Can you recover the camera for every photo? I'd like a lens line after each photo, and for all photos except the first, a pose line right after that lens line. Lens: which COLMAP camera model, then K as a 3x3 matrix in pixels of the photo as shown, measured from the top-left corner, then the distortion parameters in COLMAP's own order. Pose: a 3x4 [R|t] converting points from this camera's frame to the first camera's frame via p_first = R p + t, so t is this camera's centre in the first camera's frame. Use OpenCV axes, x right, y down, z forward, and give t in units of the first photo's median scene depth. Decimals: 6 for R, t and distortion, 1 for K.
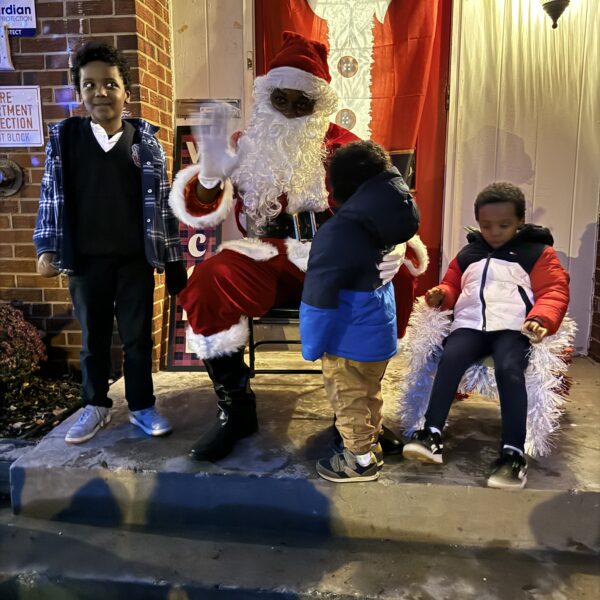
lens RADIAL K [[656.9, 0, 303.8], [0, 656.9, 299.5], [0, 0, 1]] dist [-0.001863, 0.000000]
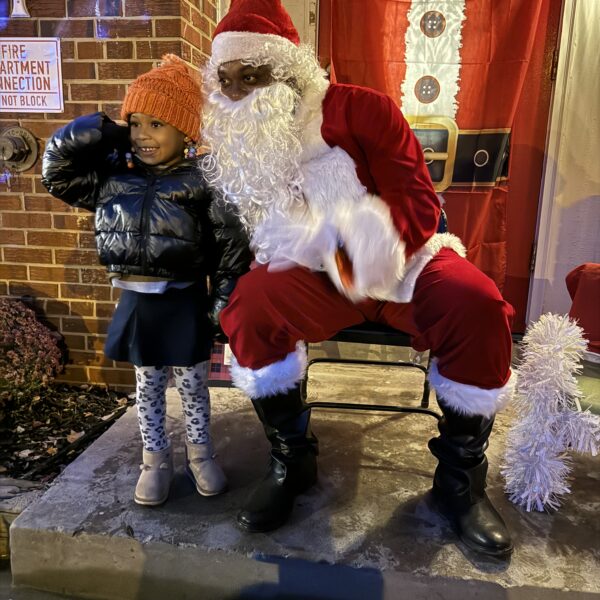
lens RADIAL K [[656.9, 0, 295.3], [0, 656.9, 302.4], [0, 0, 1]] dist [-0.001863, 0.000000]
pose [[0.998503, 0.038235, -0.039118, -0.060433], [-0.036416, 0.998268, 0.046196, -0.041980], [0.040816, -0.044702, 0.998166, 0.168897]]
